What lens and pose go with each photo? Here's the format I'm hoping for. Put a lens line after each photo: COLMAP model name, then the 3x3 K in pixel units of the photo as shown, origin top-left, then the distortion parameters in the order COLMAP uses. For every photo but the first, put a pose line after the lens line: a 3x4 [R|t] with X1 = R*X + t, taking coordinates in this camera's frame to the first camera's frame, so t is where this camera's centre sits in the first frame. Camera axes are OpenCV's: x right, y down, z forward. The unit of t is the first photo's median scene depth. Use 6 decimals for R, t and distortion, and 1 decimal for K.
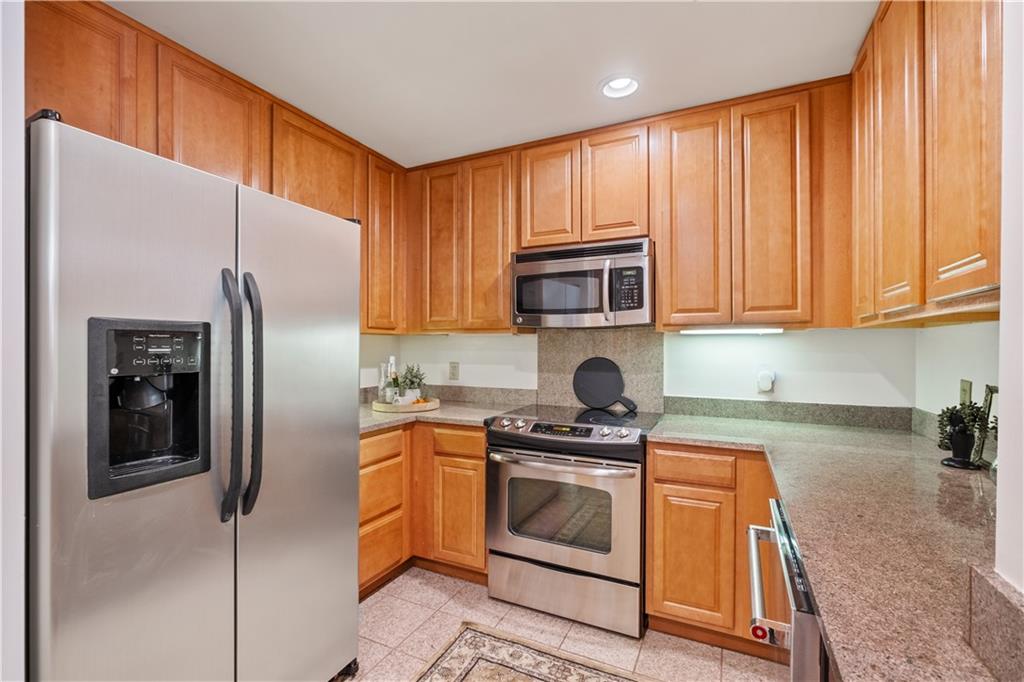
lens RADIAL K [[451.0, 0, 514.7], [0, 451.0, 343.4], [0, 0, 1]] dist [-0.002296, -0.000412]
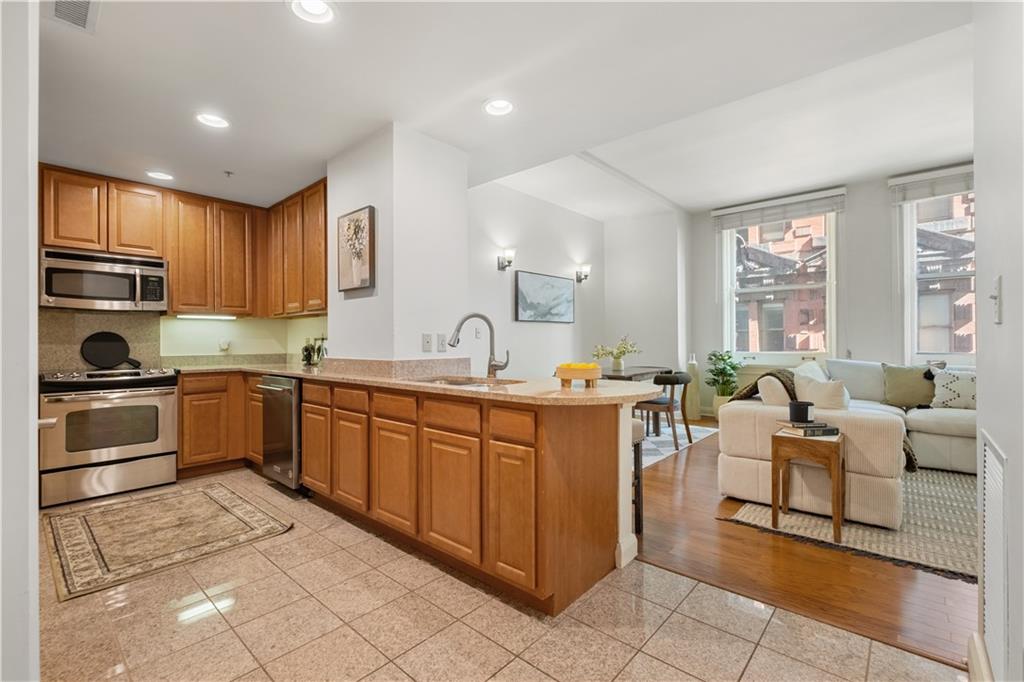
lens RADIAL K [[451.0, 0, 512.7], [0, 451.0, 340.6], [0, 0, 1]] dist [-0.002296, -0.000412]
pose [[0.265484, 0.000893, 0.964115, -0.975641], [0.002422, 0.999996, -0.001593, 0.074865], [-0.964112, 0.002758, 0.265481, -0.702291]]
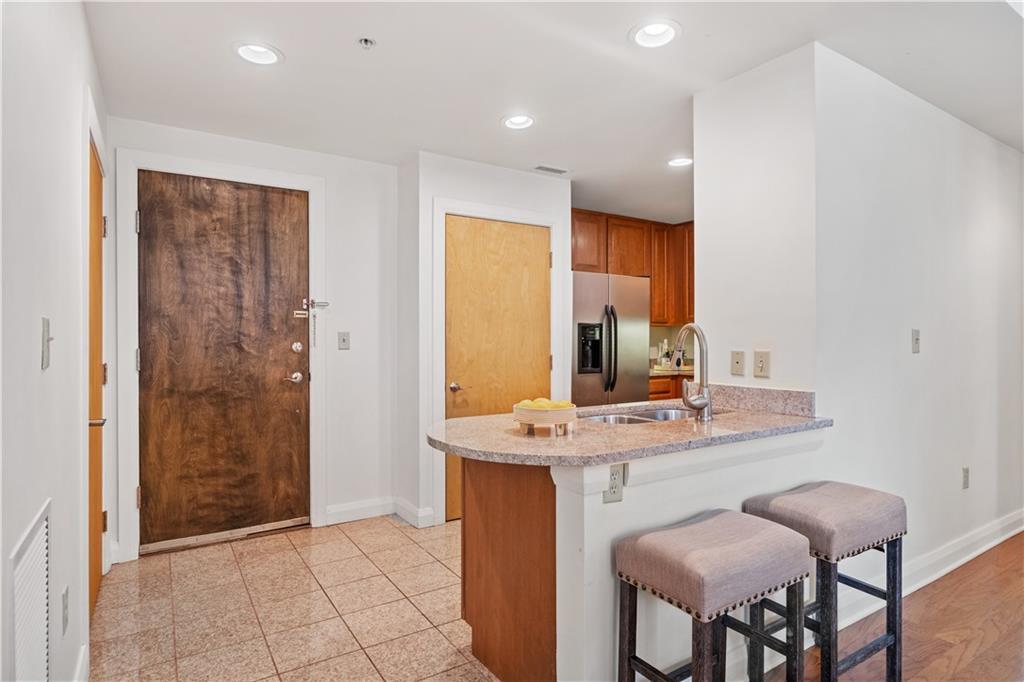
lens RADIAL K [[557.2, 0, 511.5], [0, 557.2, 336.9], [0, 0, 1]] dist [0.002983, -0.000017]
pose [[0.856072, -0.003661, -0.516843, 0.389922], [0.003748, 0.999993, -0.000876, 0.024473], [0.516842, -0.001187, 0.856080, -1.351224]]
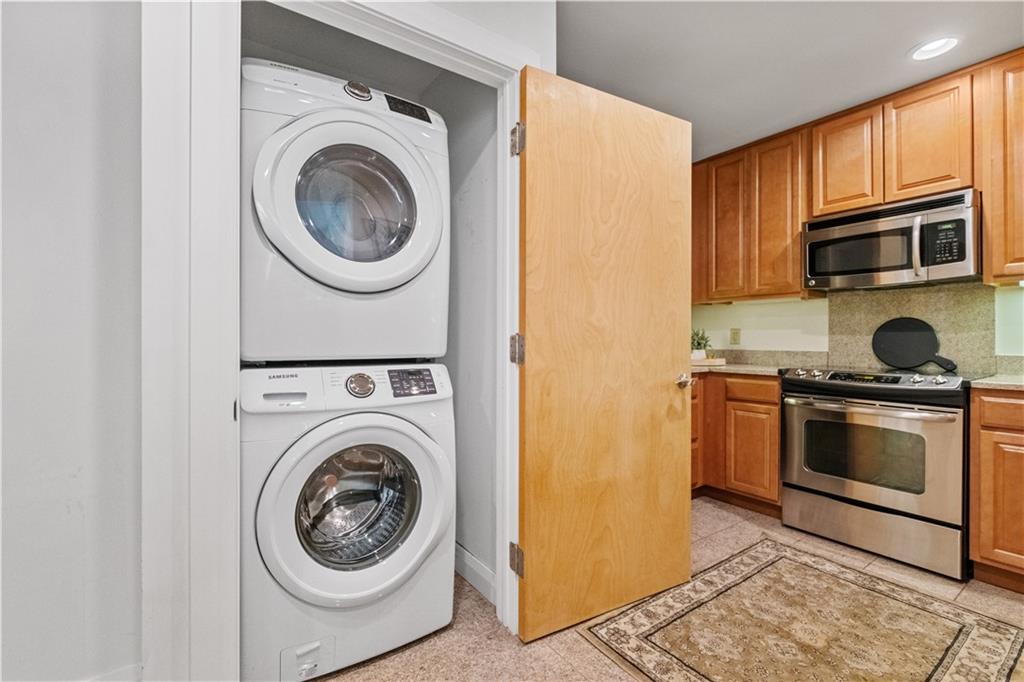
lens RADIAL K [[451.0, 0, 512.2], [0, 451.0, 336.4], [0, 0, 1]] dist [-0.002296, -0.000412]
pose [[0.872268, -0.001817, -0.489024, -0.098050], [0.001274, 0.999998, -0.001444, 0.086189], [0.489026, 0.000637, 0.872269, -0.338300]]
